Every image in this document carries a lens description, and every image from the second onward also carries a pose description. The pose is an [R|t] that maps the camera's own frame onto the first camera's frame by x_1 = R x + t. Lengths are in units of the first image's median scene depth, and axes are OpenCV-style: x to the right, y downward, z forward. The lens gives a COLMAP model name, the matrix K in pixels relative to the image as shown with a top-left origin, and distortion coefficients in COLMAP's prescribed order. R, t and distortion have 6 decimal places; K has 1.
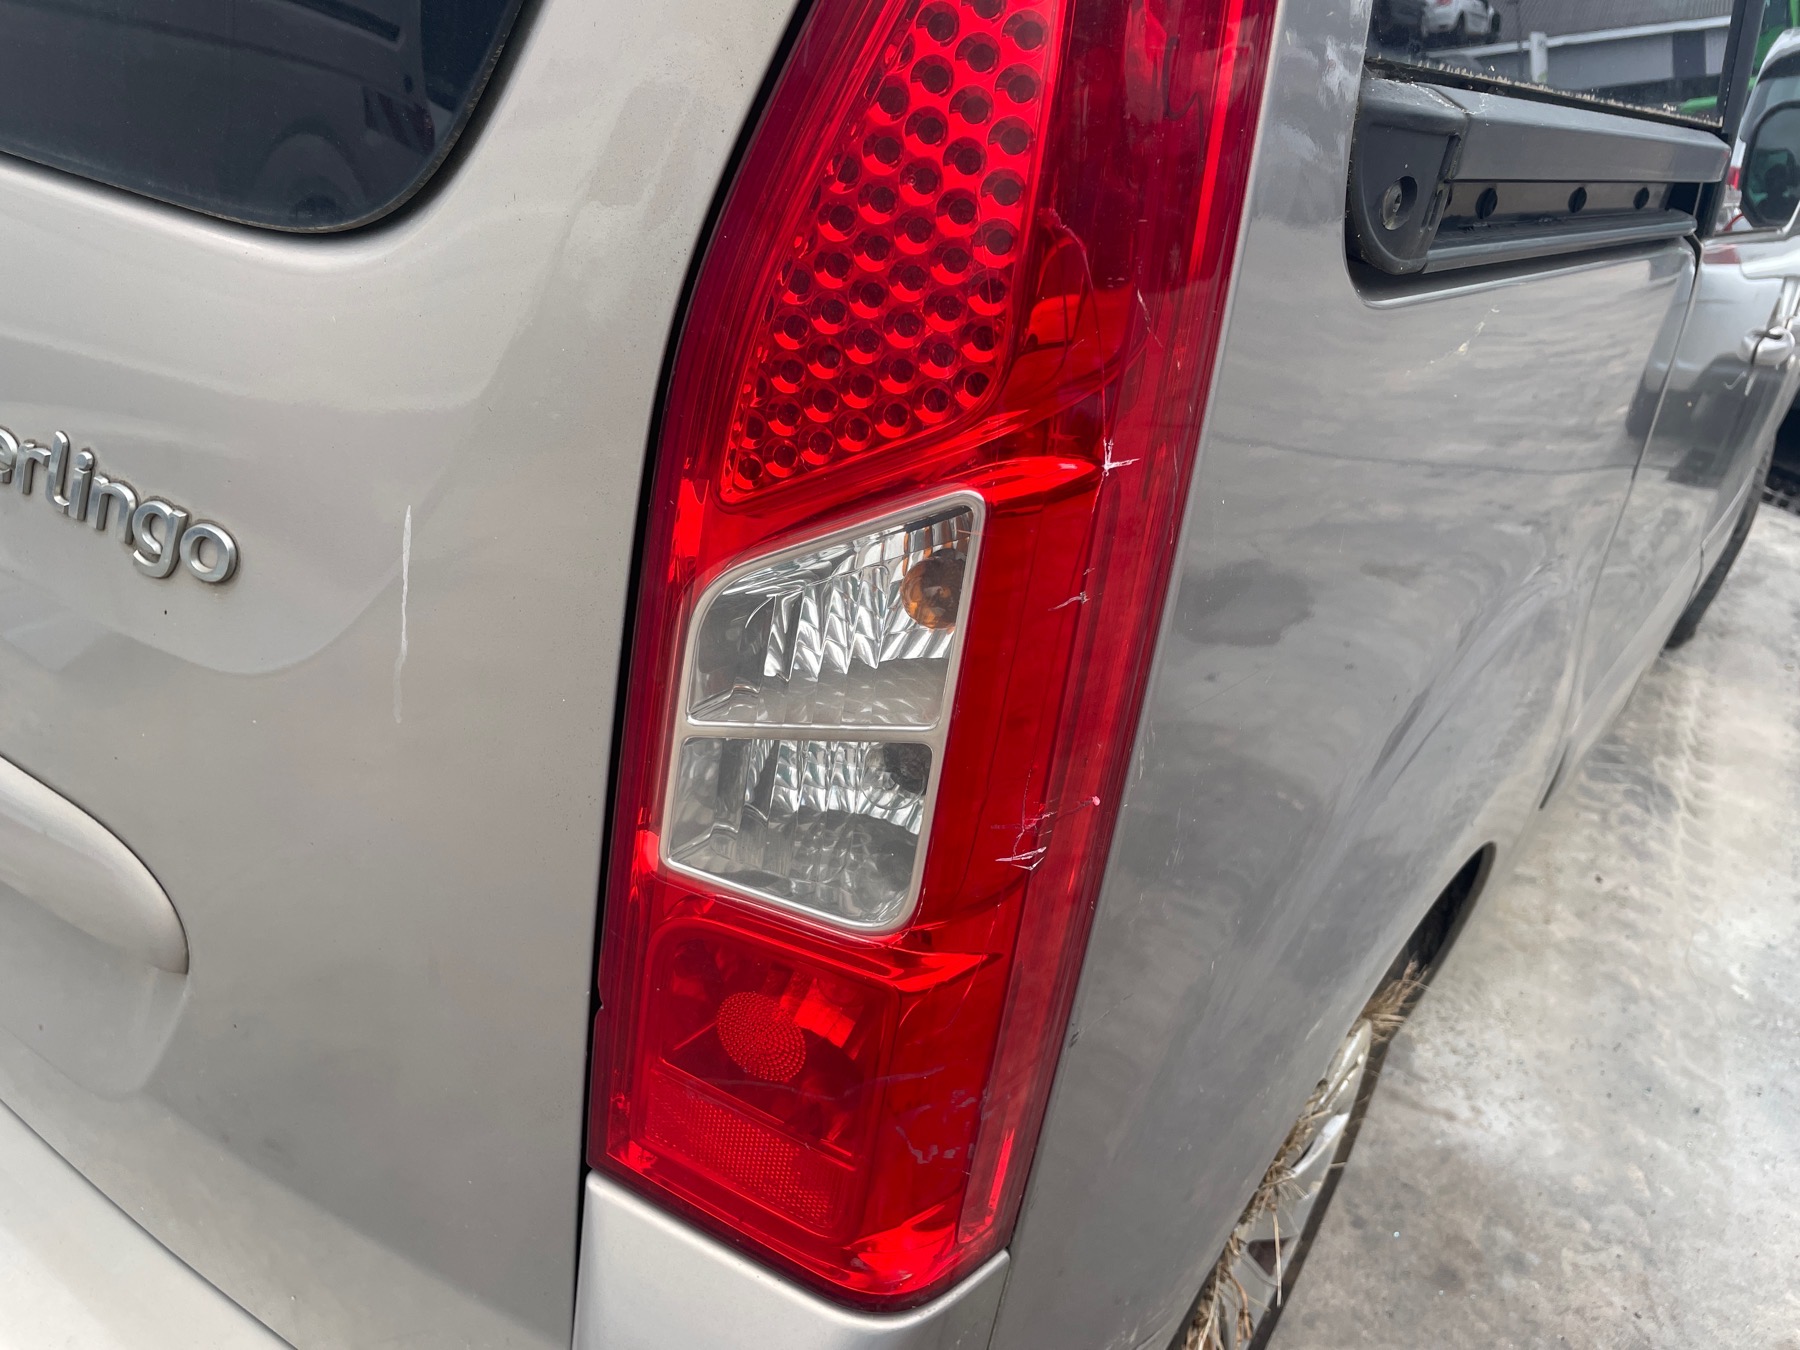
lens RADIAL K [[1392.8, 0, 900.0], [0, 1392.8, 675.0], [0, 0, 1]] dist [0.085145, -0.121533]
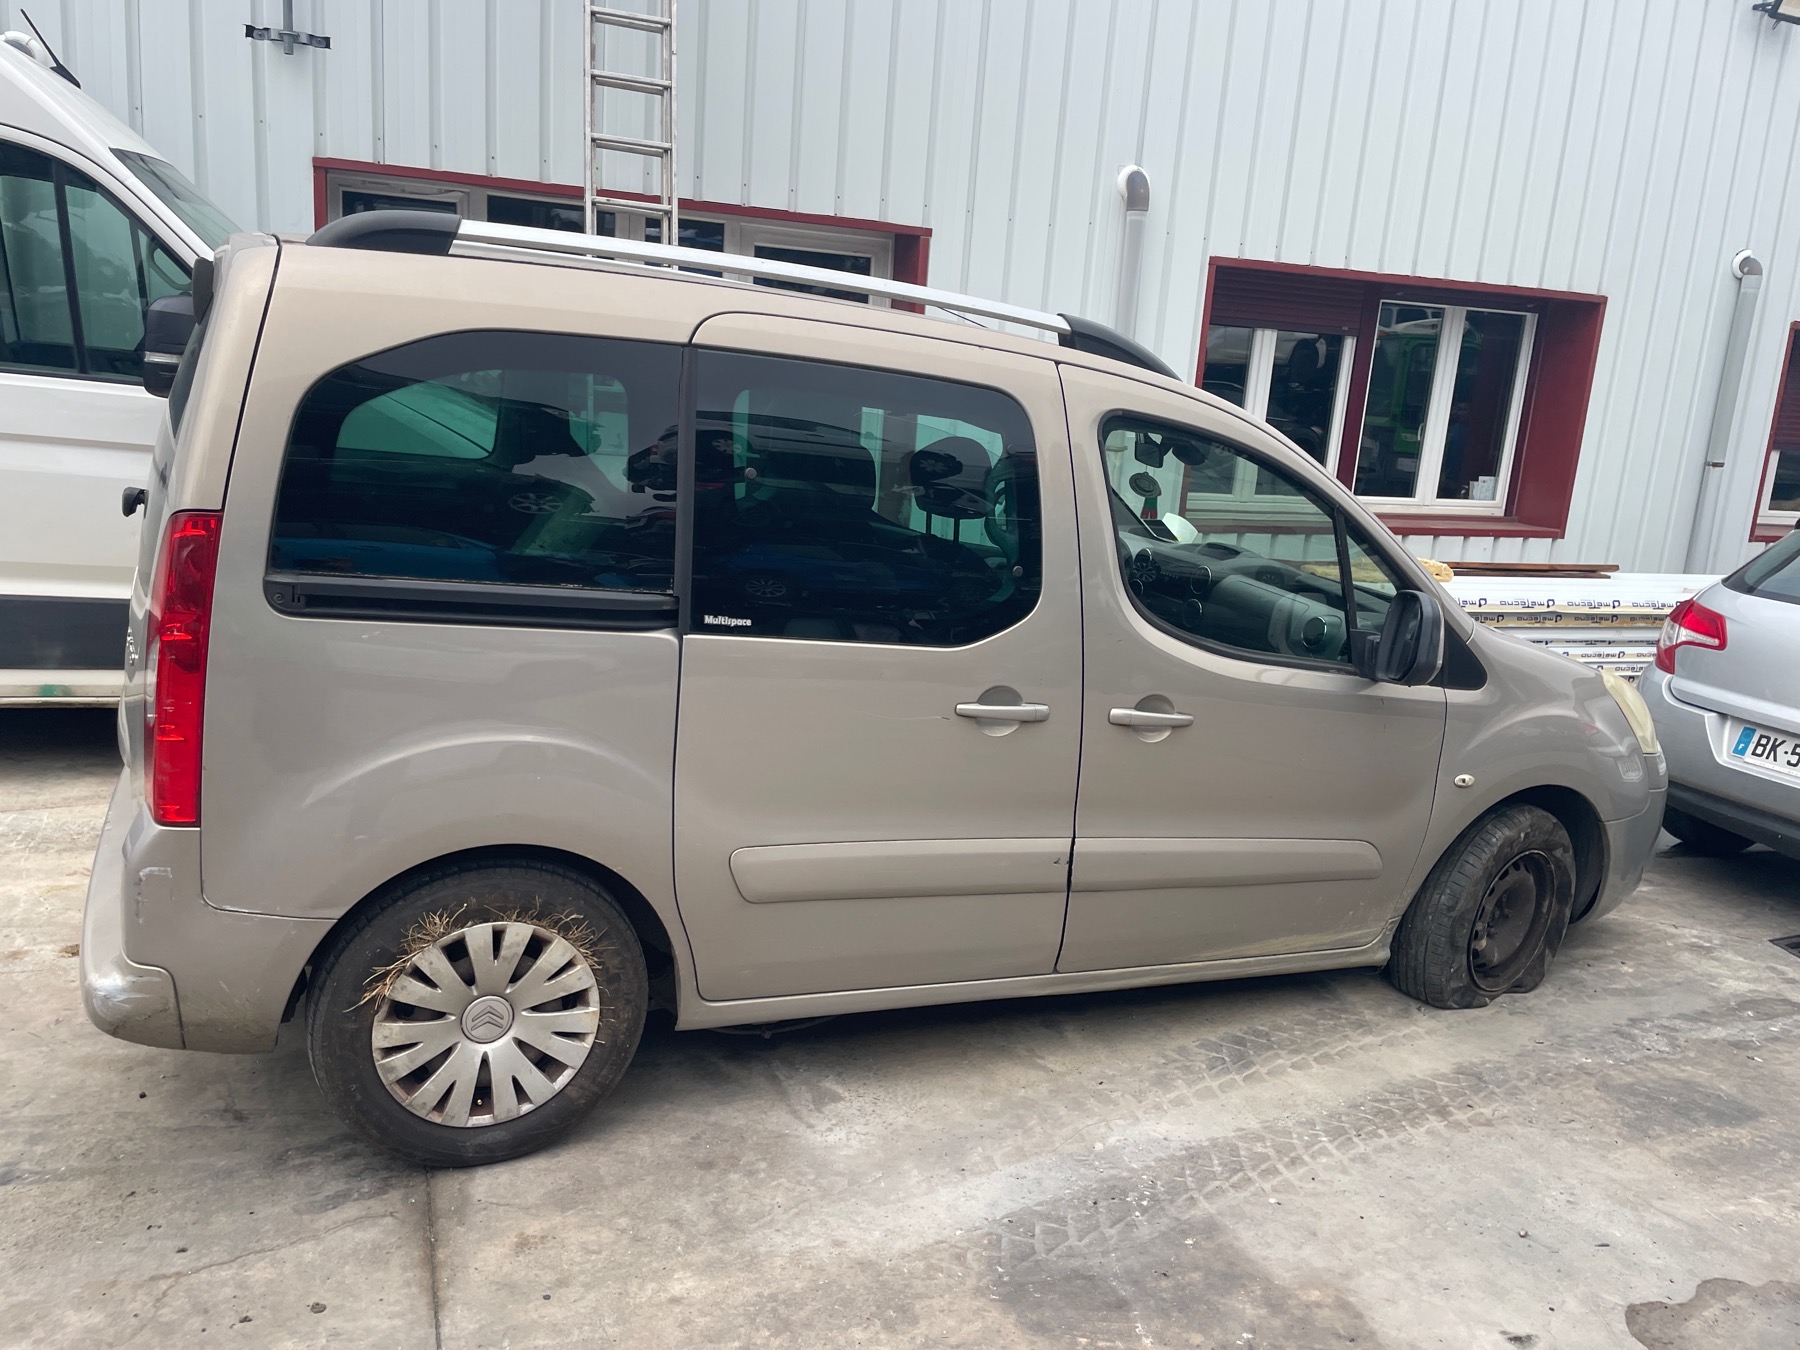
lens RADIAL K [[1363.2, 0, 878.0], [0, 1363.2, 675.7], [0, 0, 1]] dist [0.081906, -0.104557]
pose [[0.865614, 0.055611, -0.497614, 1.196053], [-0.205693, 0.945578, -0.252135, 0.185860], [0.456512, 0.320607, 0.829944, -0.510426]]
